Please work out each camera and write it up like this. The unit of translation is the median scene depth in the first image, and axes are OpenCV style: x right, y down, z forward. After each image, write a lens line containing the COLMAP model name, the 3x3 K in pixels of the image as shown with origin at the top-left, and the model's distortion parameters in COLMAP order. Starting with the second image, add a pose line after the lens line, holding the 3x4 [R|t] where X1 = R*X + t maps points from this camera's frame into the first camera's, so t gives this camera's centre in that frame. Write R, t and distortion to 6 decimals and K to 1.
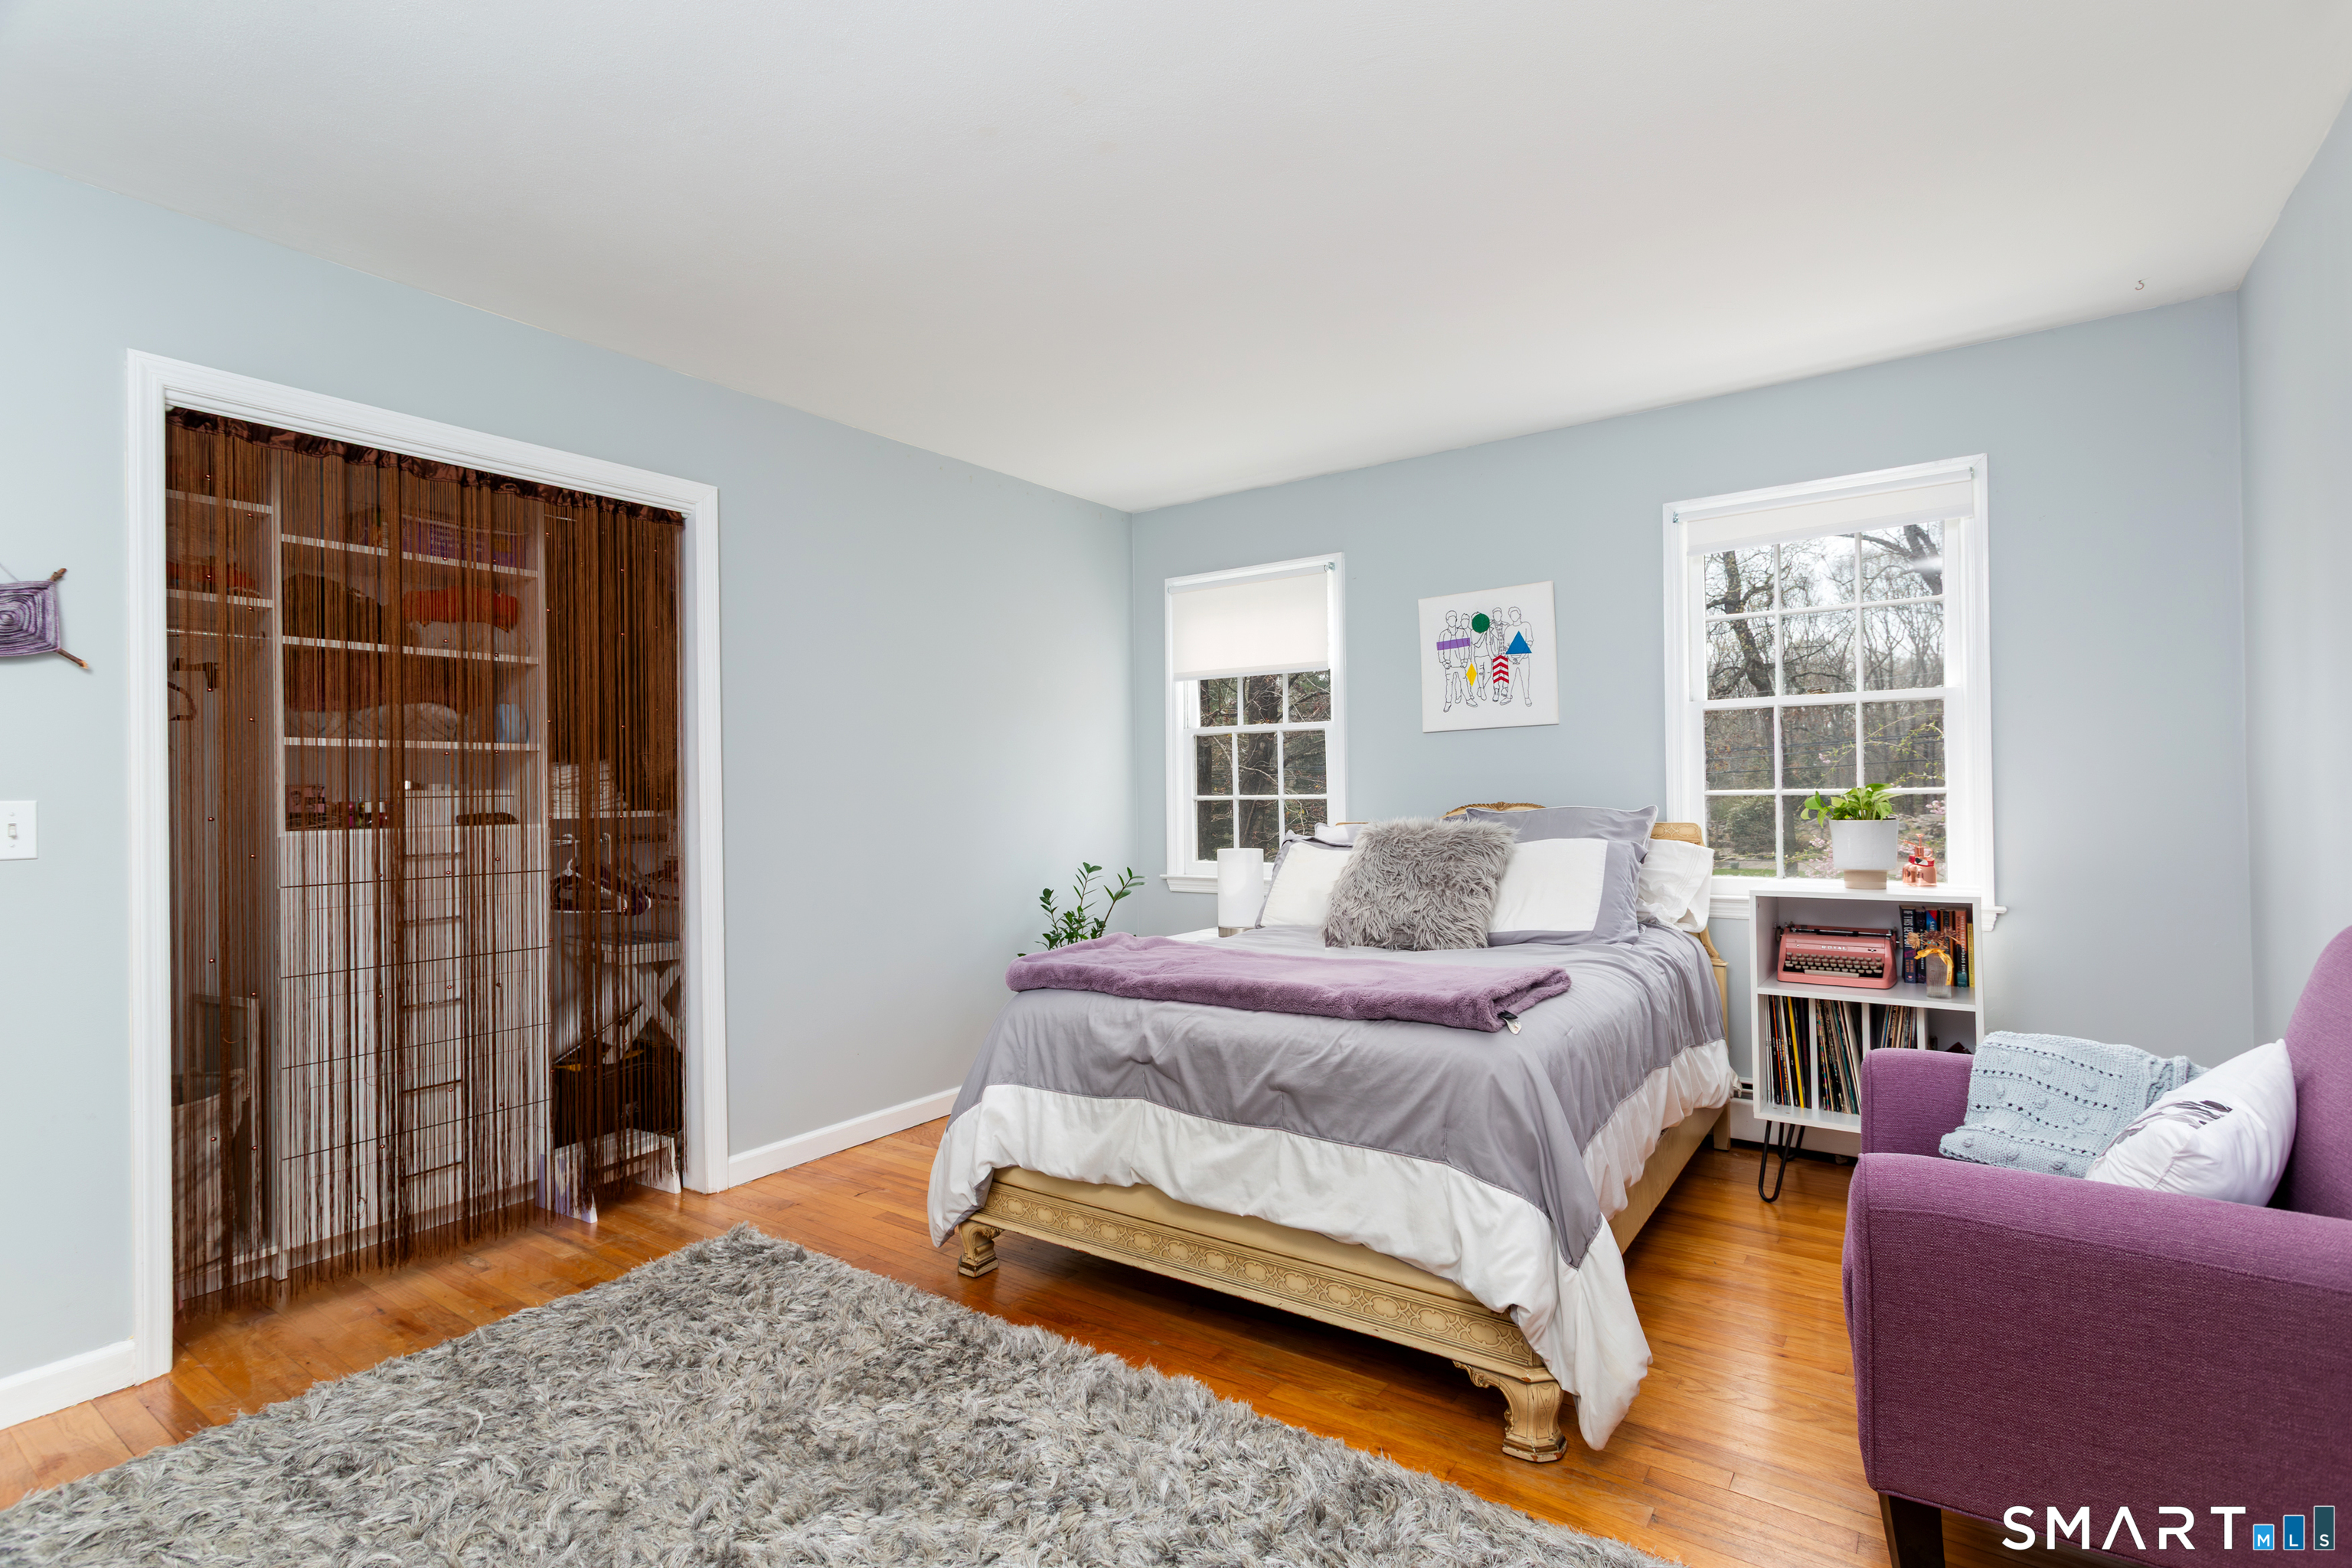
lens RADIAL K [[1108.7, 0, 1176.0], [0, 1108.7, 784.0], [0, 0, 1]] dist [0.001332, 0.000681]
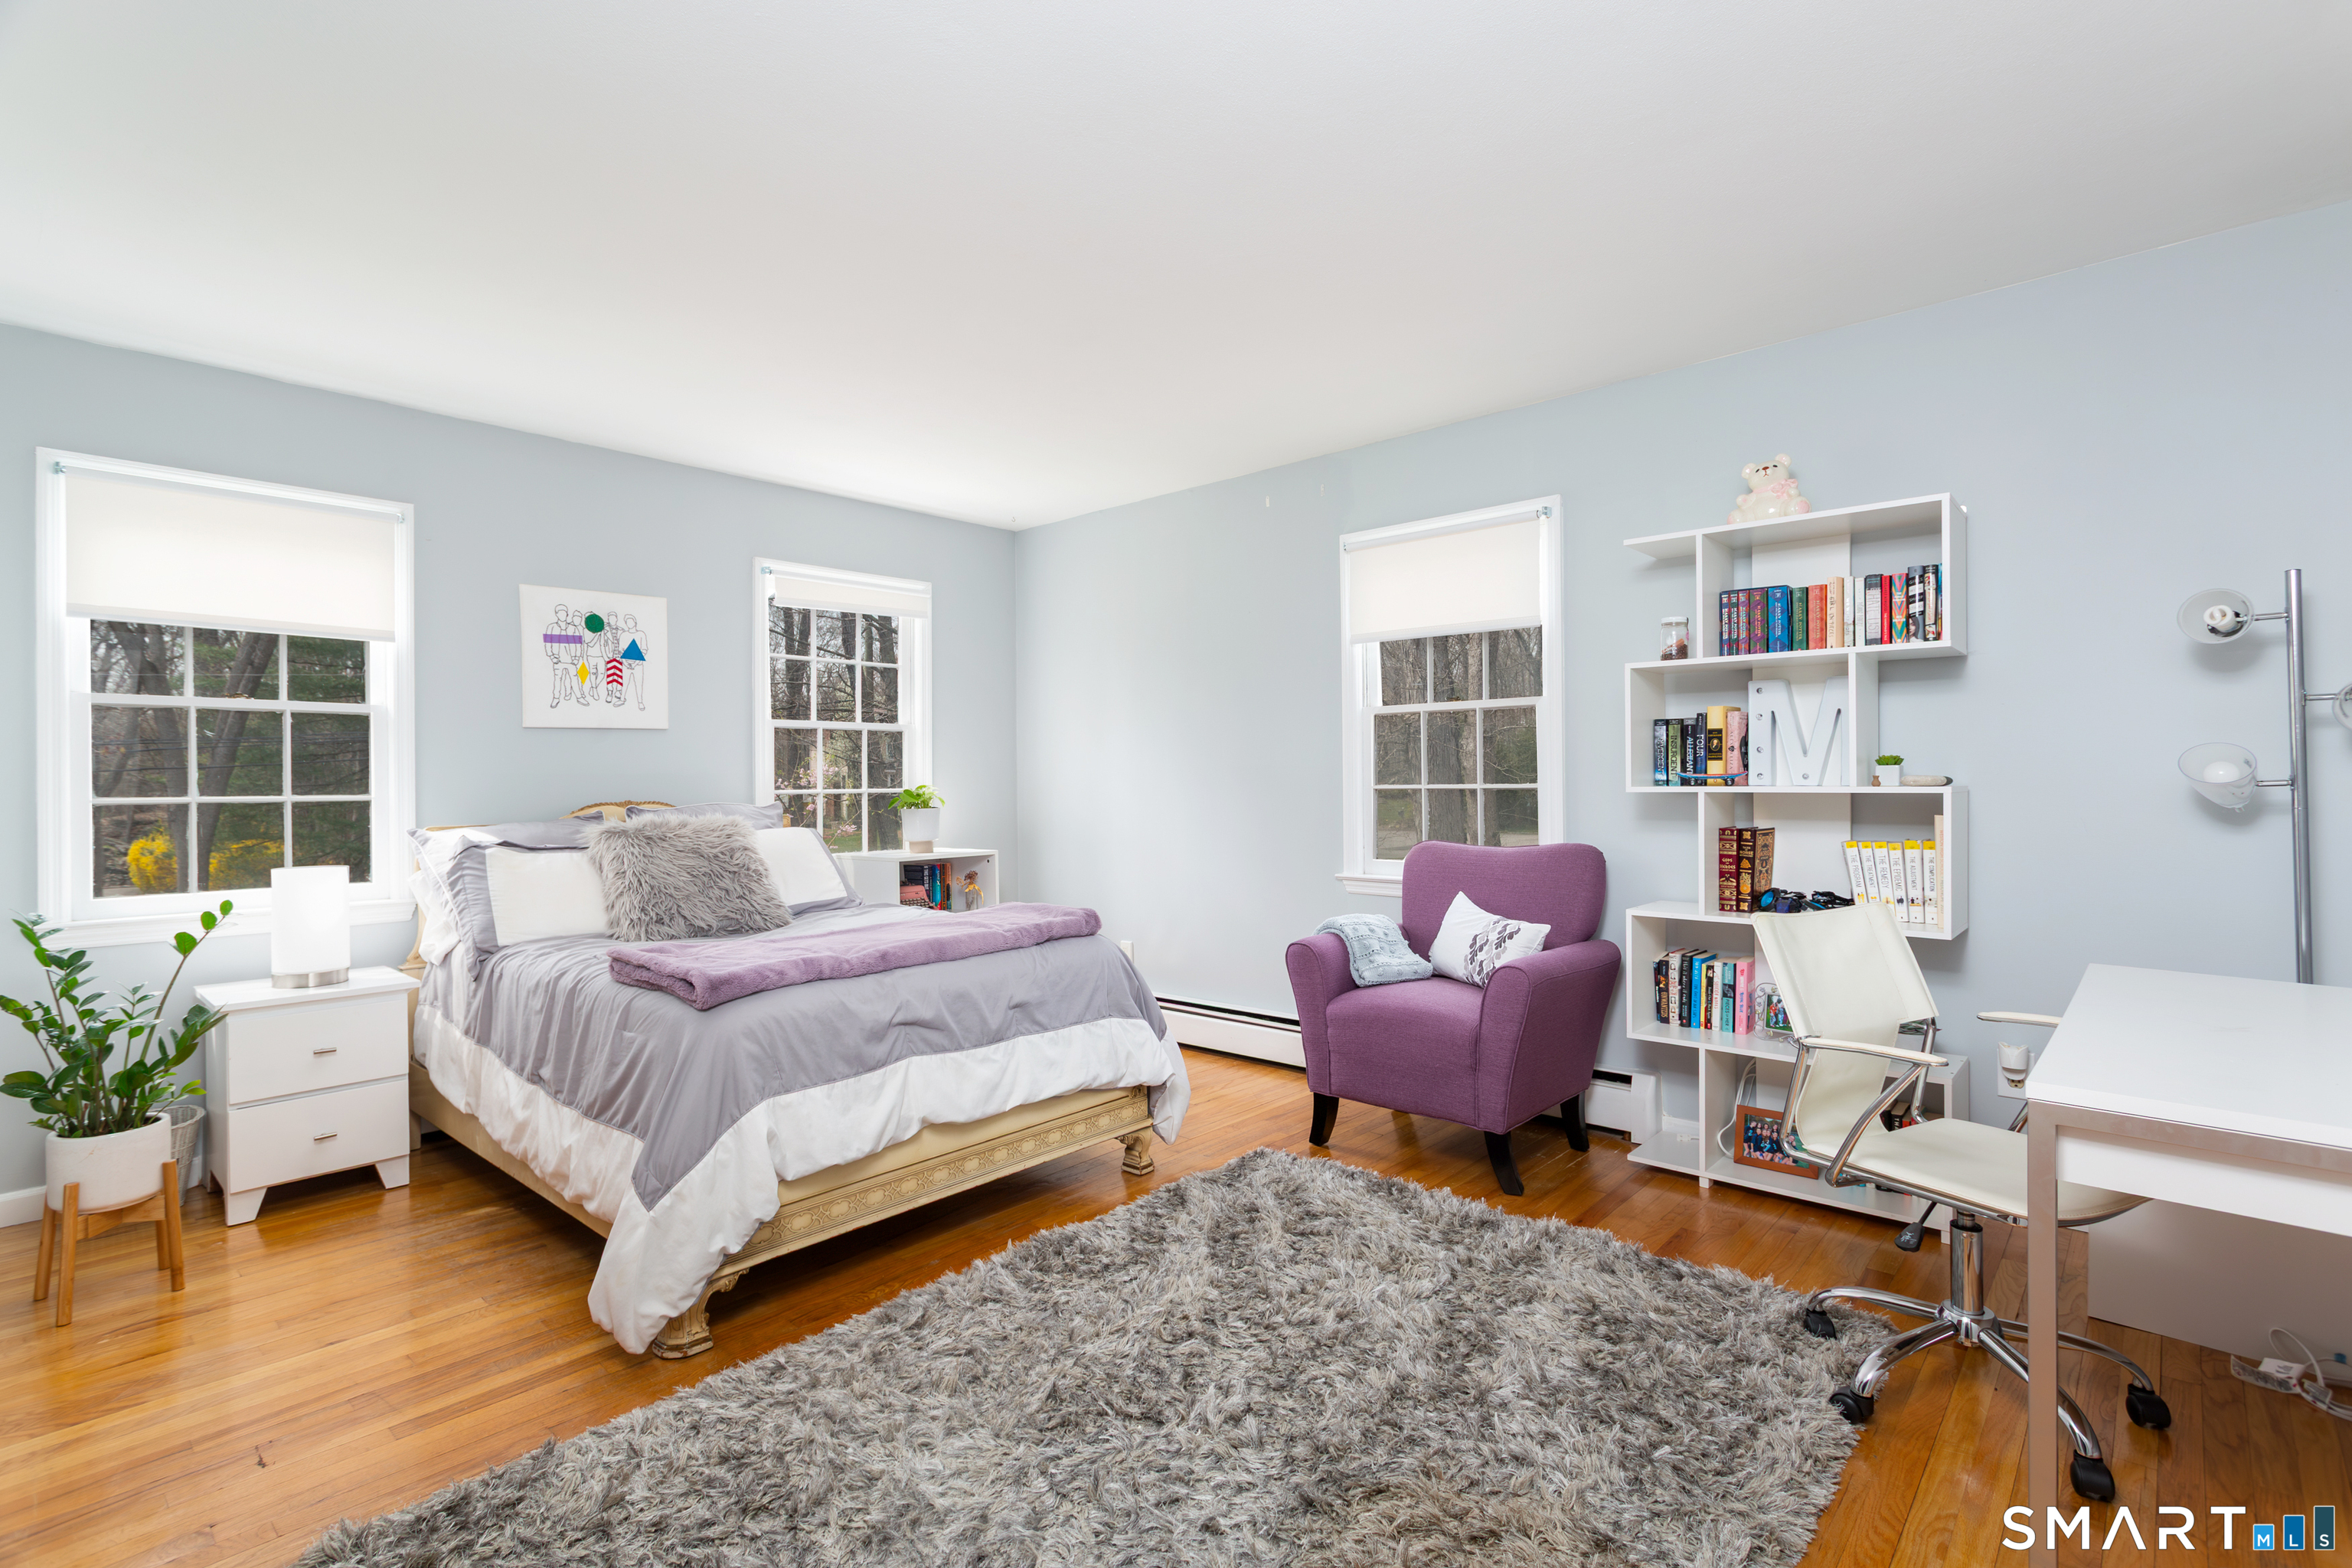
lens RADIAL K [[1108.7, 0, 1176.0], [0, 1108.7, 784.0], [0, 0, 1]] dist [0.001332, 0.000681]
pose [[0.116746, 0.005044, 0.993149, -0.666777], [-0.001167, 0.999987, -0.004941, 0.005597], [-0.993161, -0.000582, 0.116750, 0.355061]]
